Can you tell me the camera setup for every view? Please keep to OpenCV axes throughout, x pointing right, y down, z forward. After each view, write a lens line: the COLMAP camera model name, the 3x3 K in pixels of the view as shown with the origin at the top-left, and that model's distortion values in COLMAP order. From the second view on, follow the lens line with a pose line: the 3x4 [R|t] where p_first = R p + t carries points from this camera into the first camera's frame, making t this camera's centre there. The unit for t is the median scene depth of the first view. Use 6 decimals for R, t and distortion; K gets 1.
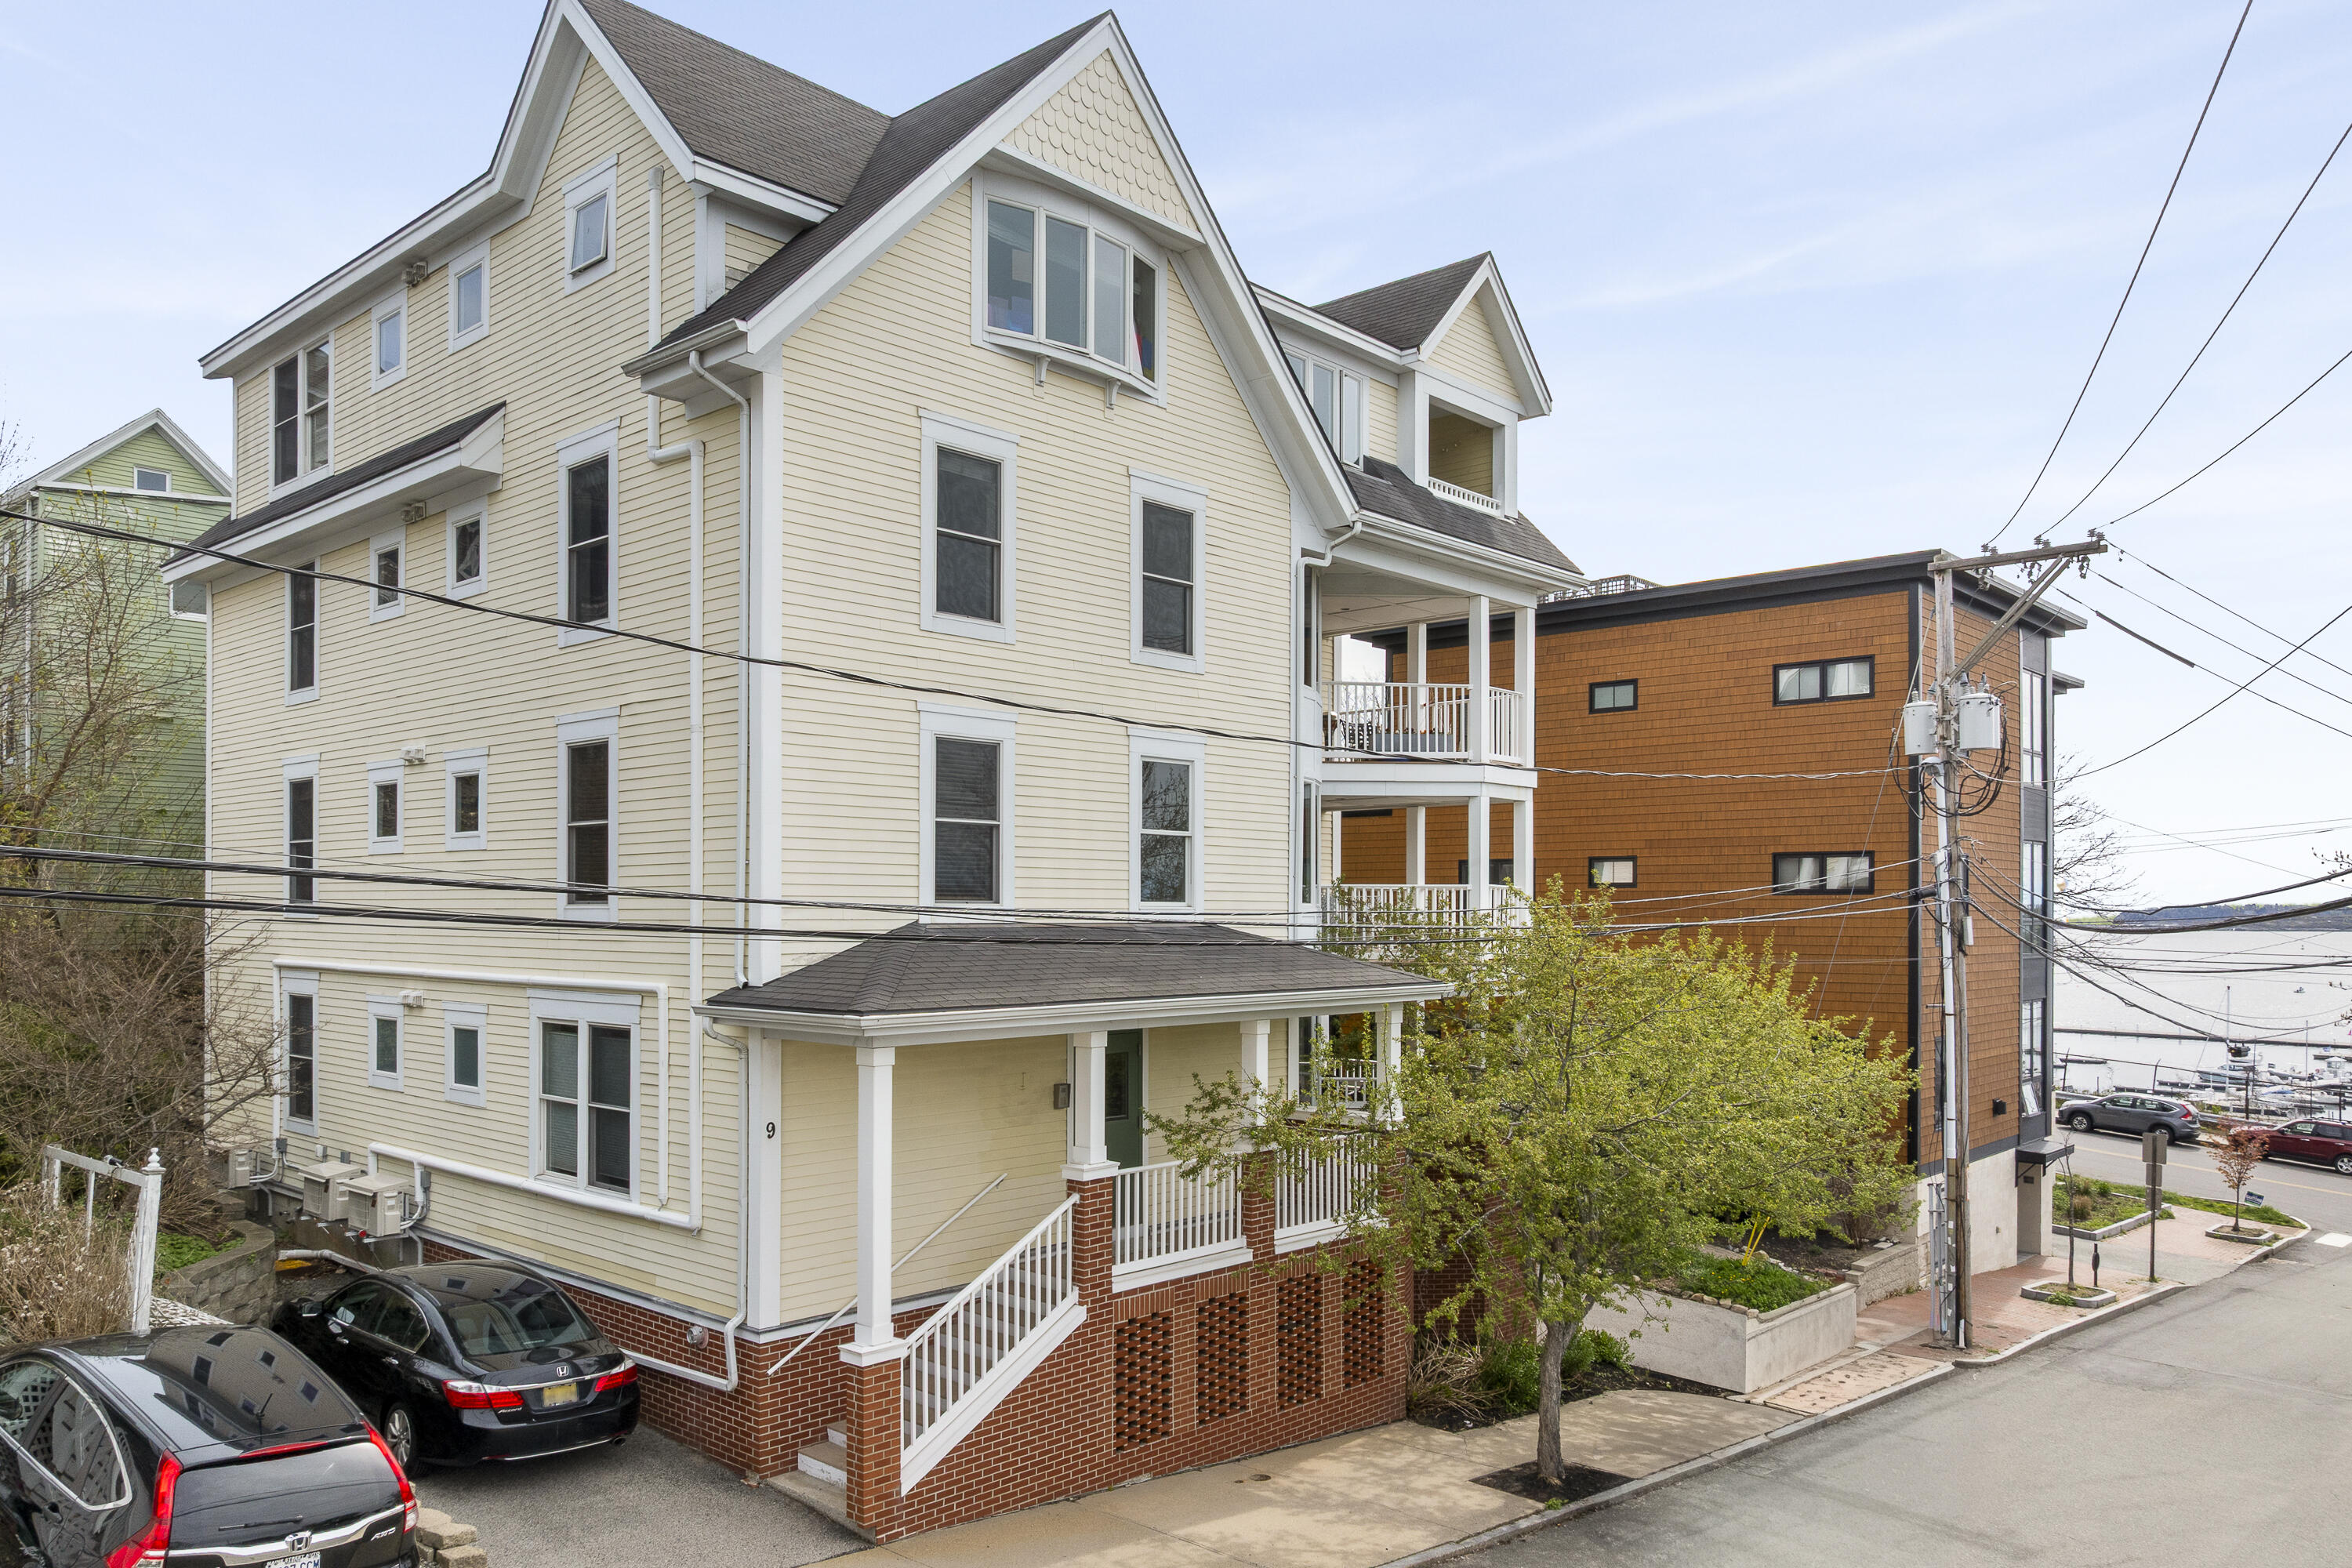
lens RADIAL K [[1695.4, 0, 1180.8], [0, 1695.4, 903.9], [0, 0, 1]] dist [-0.007627, -0.004291]
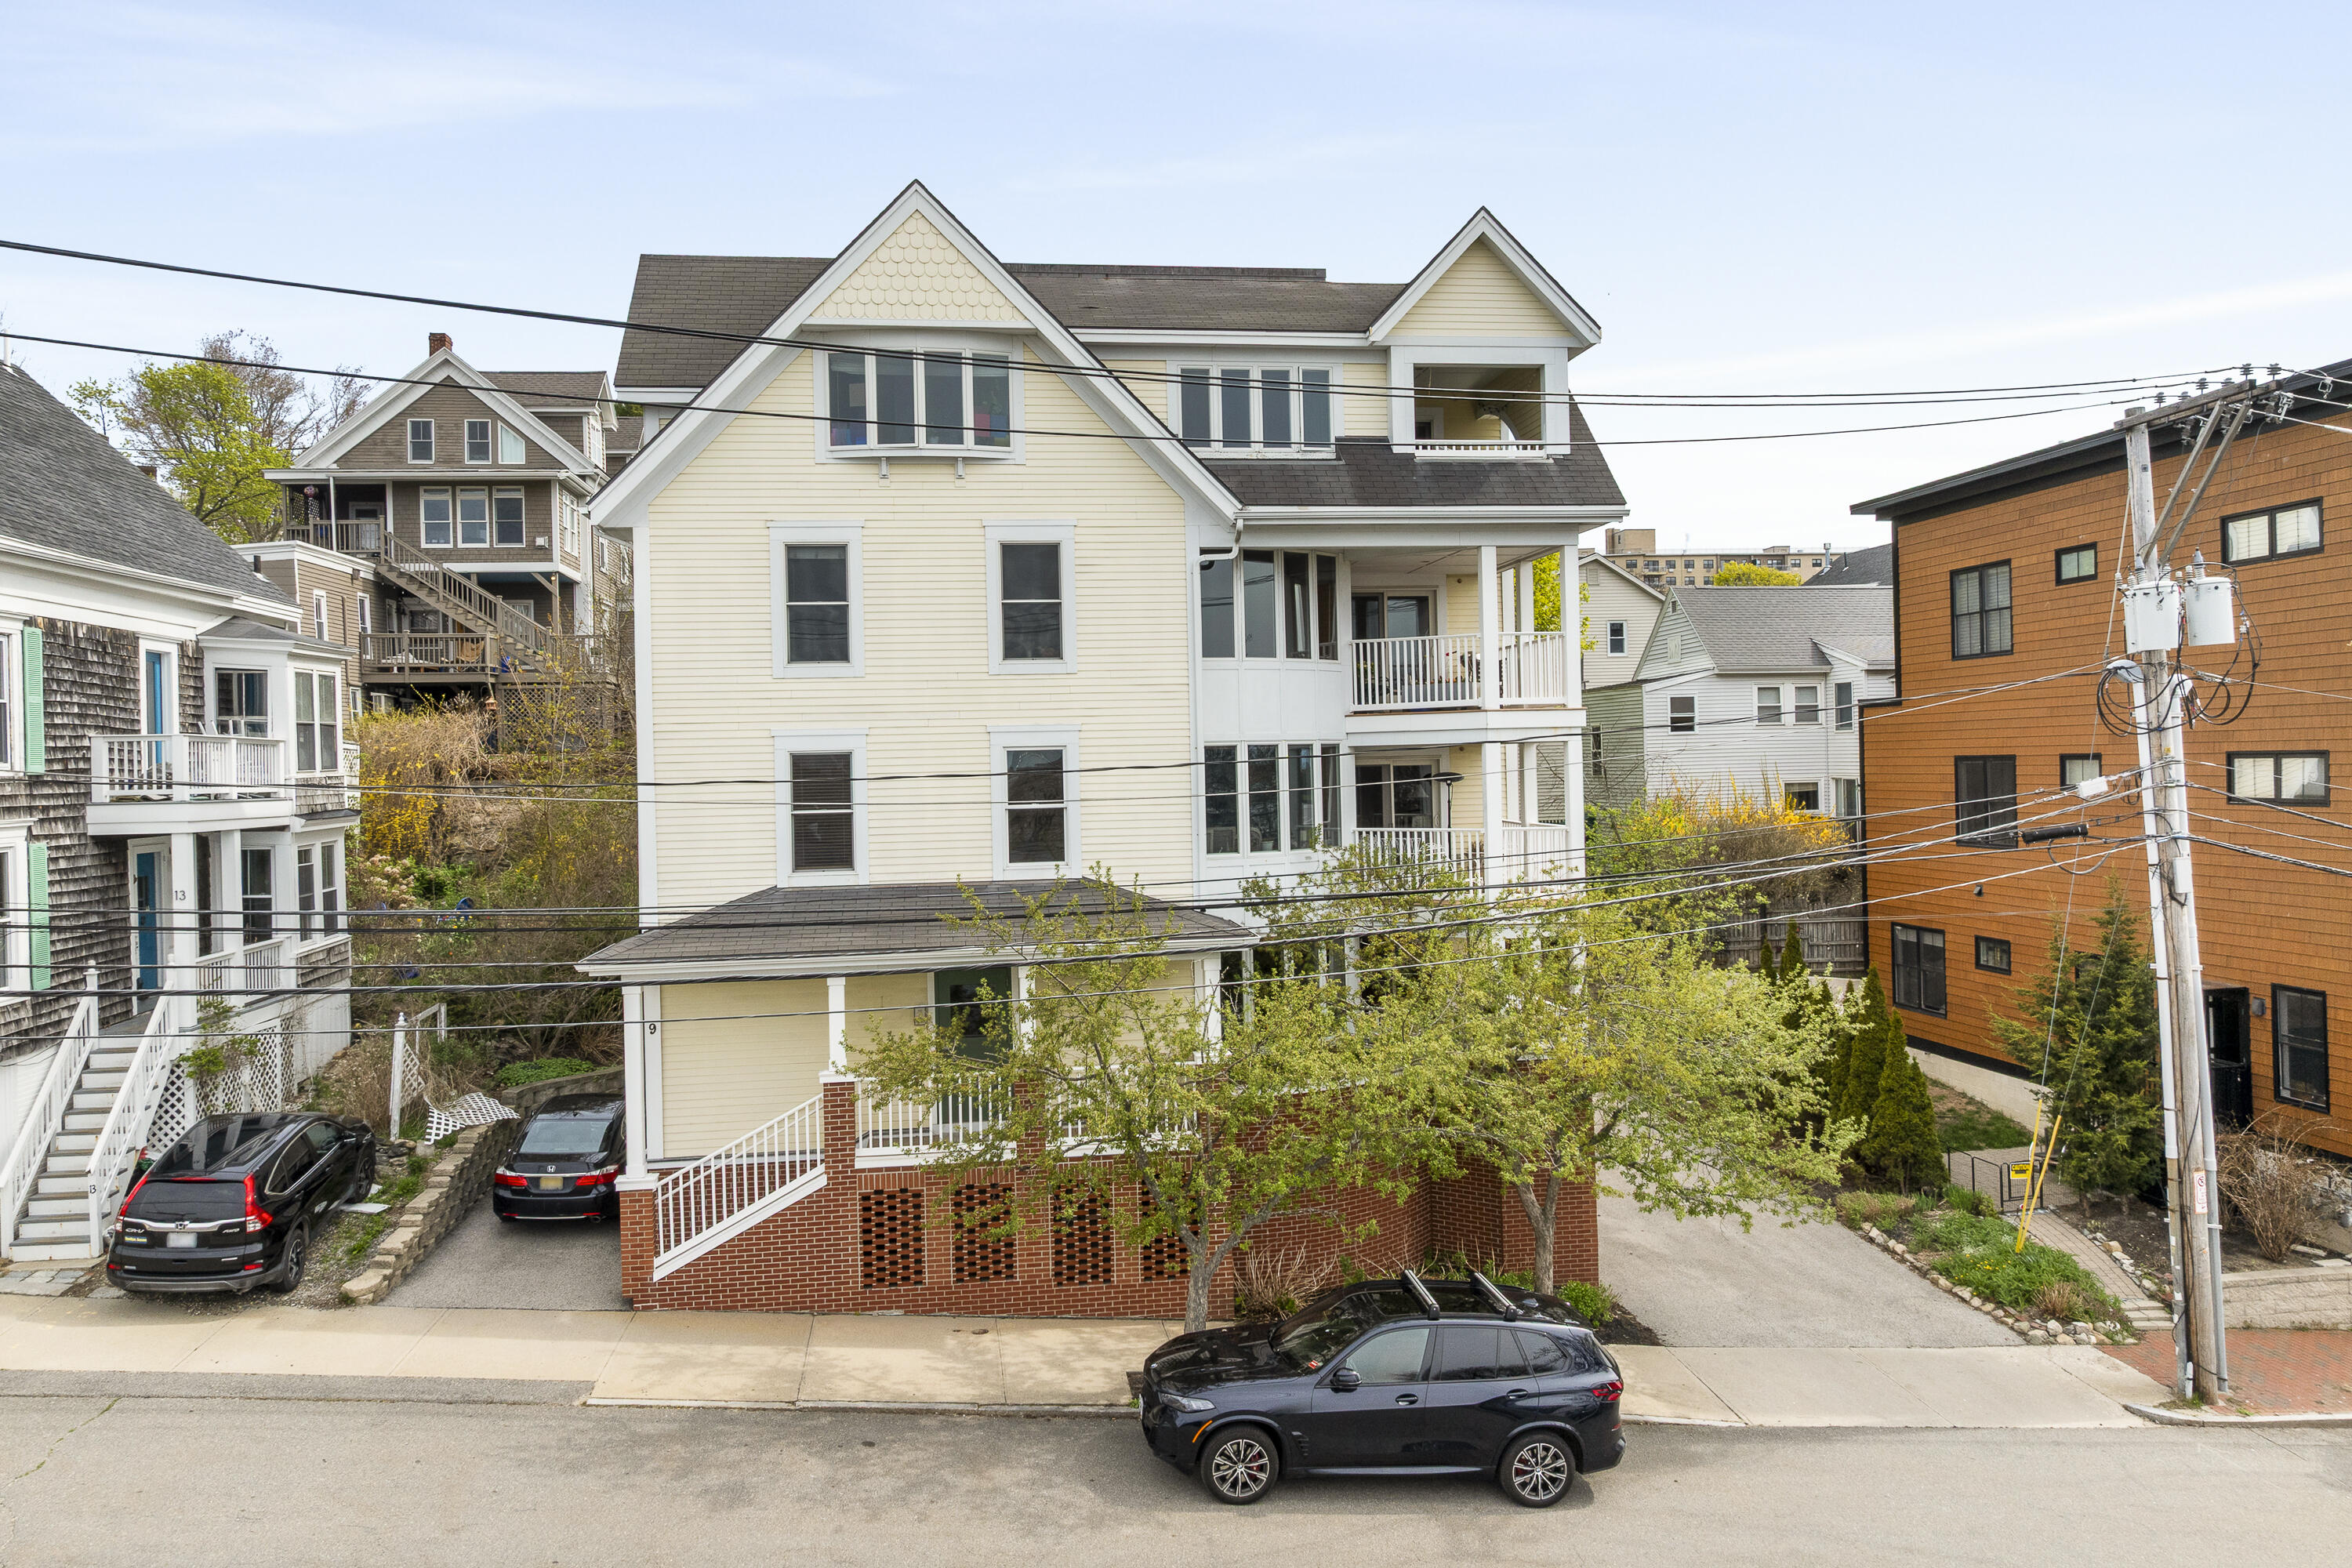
lens RADIAL K [[1700.7, 0, 1172.1], [0, 1700.7, 744.7], [0, 0, 1]] dist [0.001497, 0.005039]
pose [[0.767721, -0.027070, -0.640212, 0.863454], [0.028832, 0.999555, -0.007689, -0.074503], [0.640135, -0.012556, 0.768160, 0.109768]]
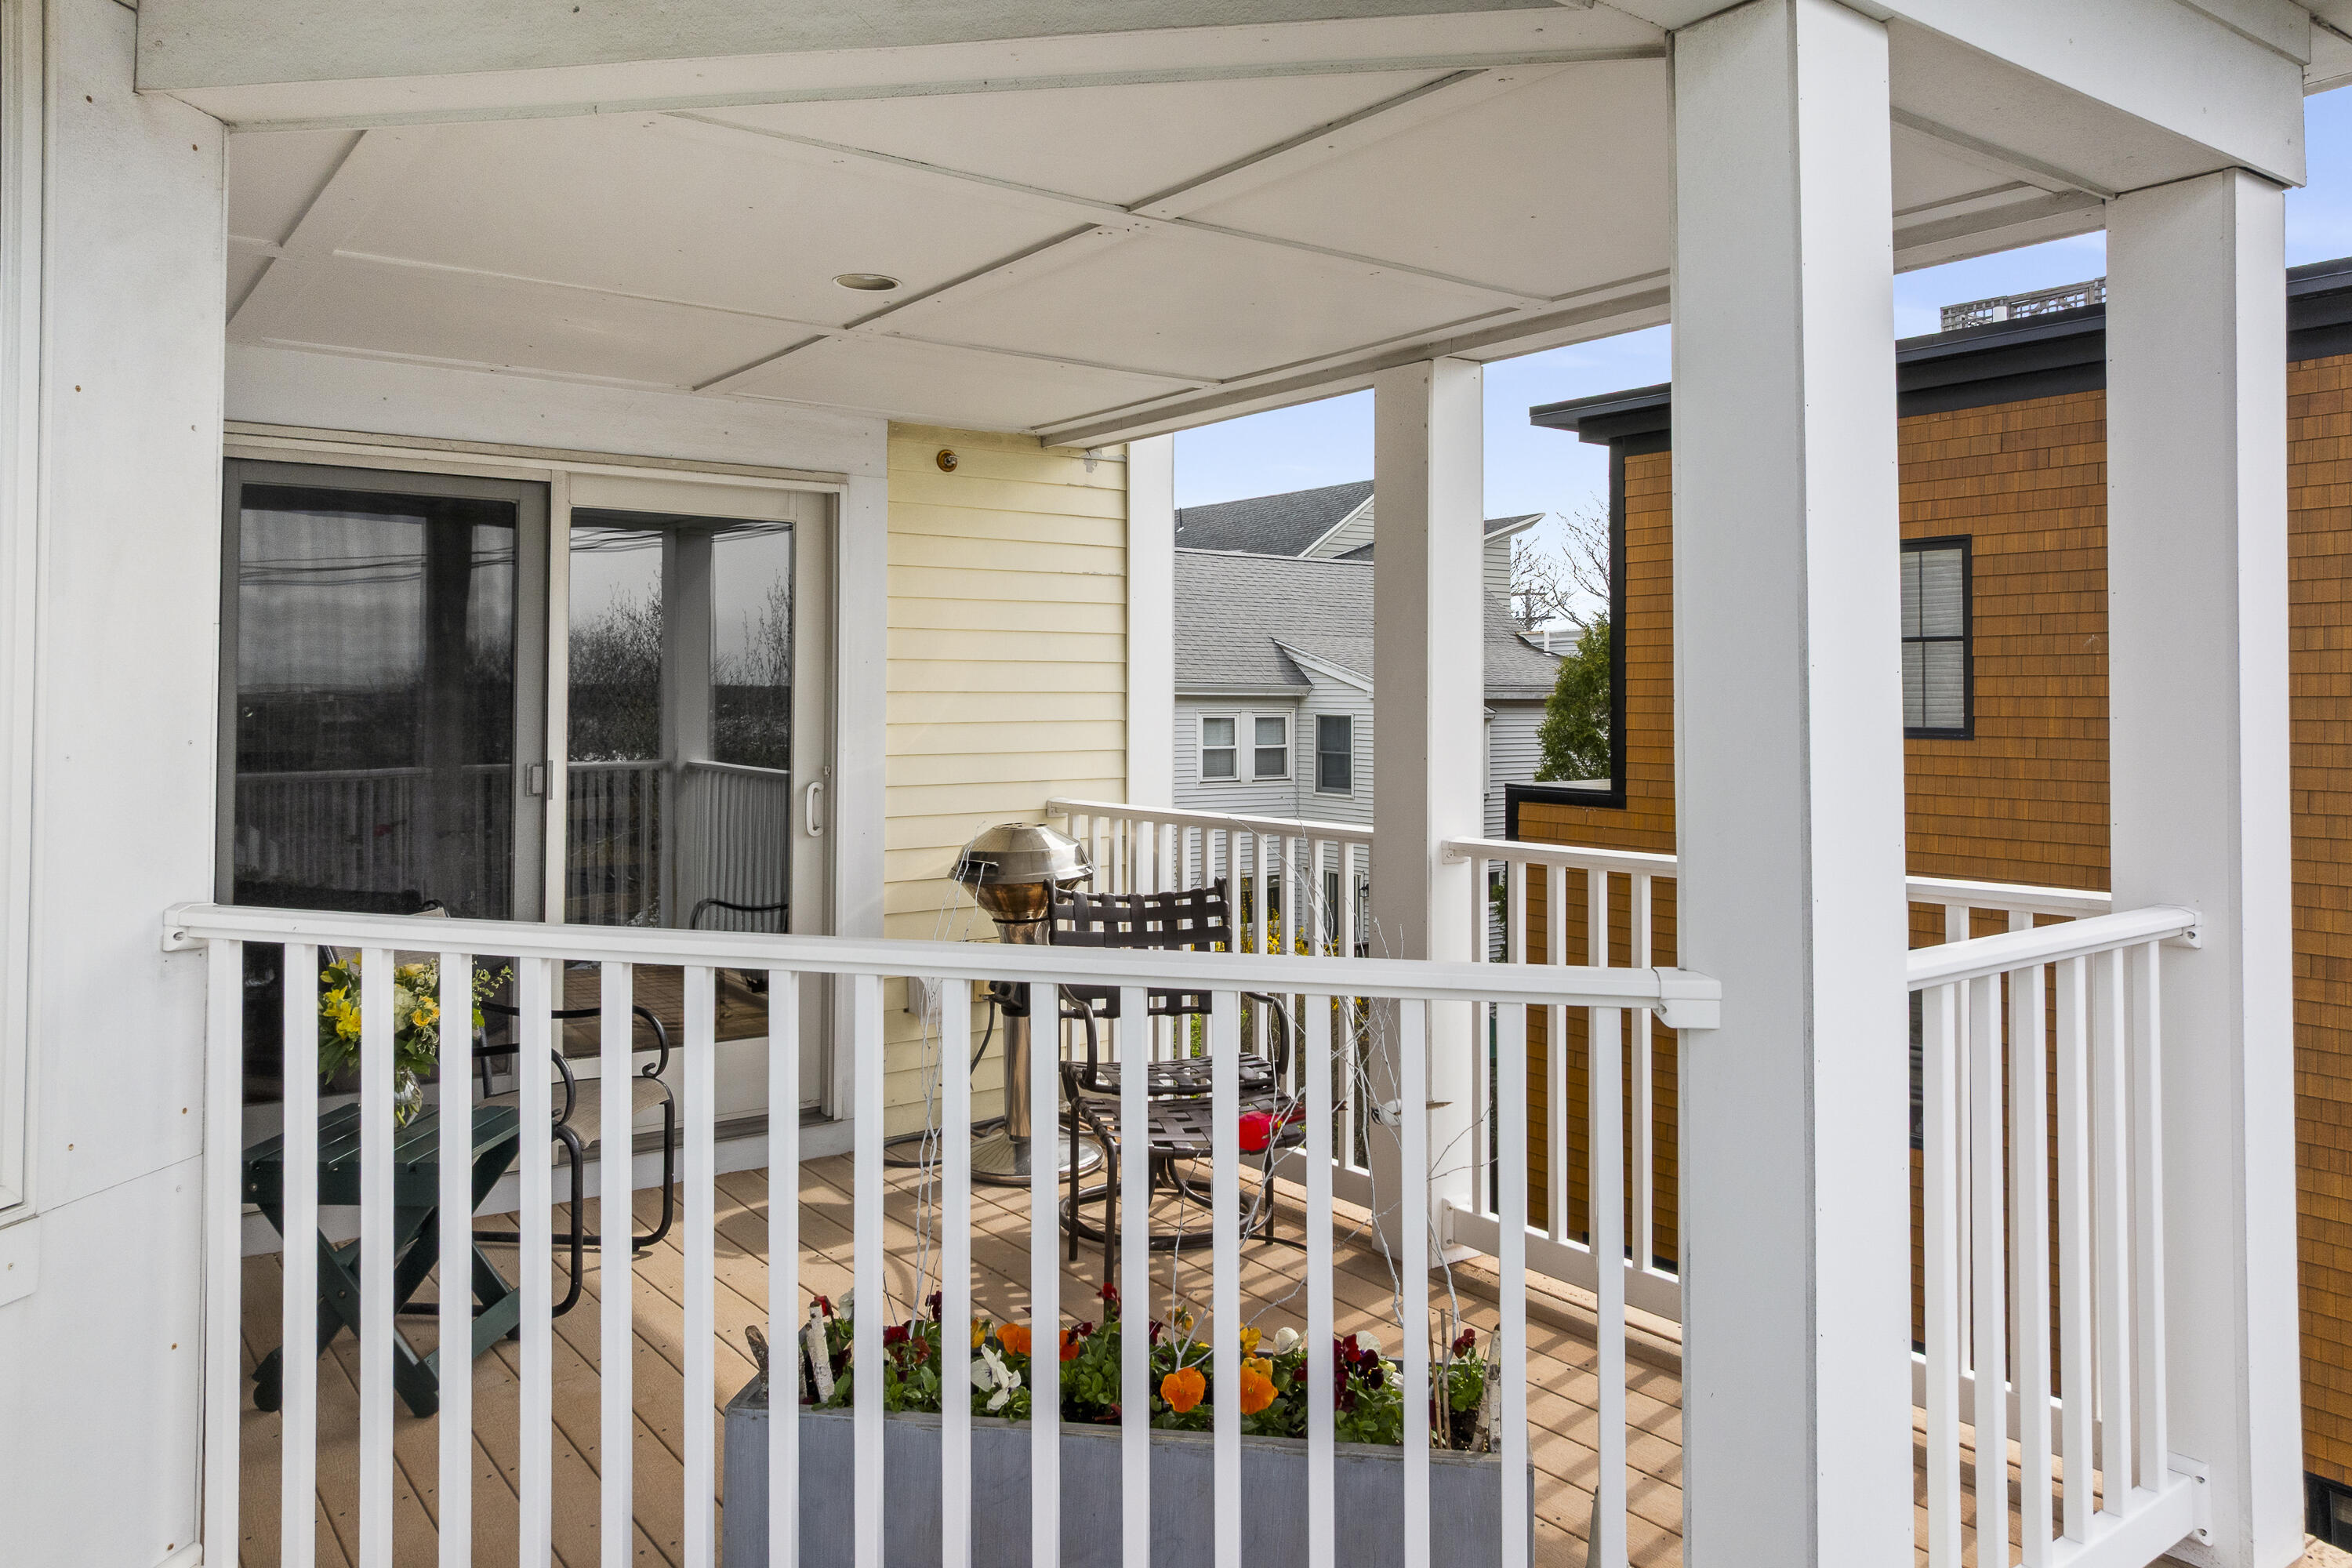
lens RADIAL K [[1695.2, 0, 1173.9], [0, 1695.2, 657.2], [0, 0, 1]] dist [-0.002684, 0.000061]
pose [[0.979415, -0.005876, -0.201770, 0.190520], [0.002285, 0.999835, -0.018024, -0.181753], [0.201843, 0.017192, 0.979267, 1.134989]]
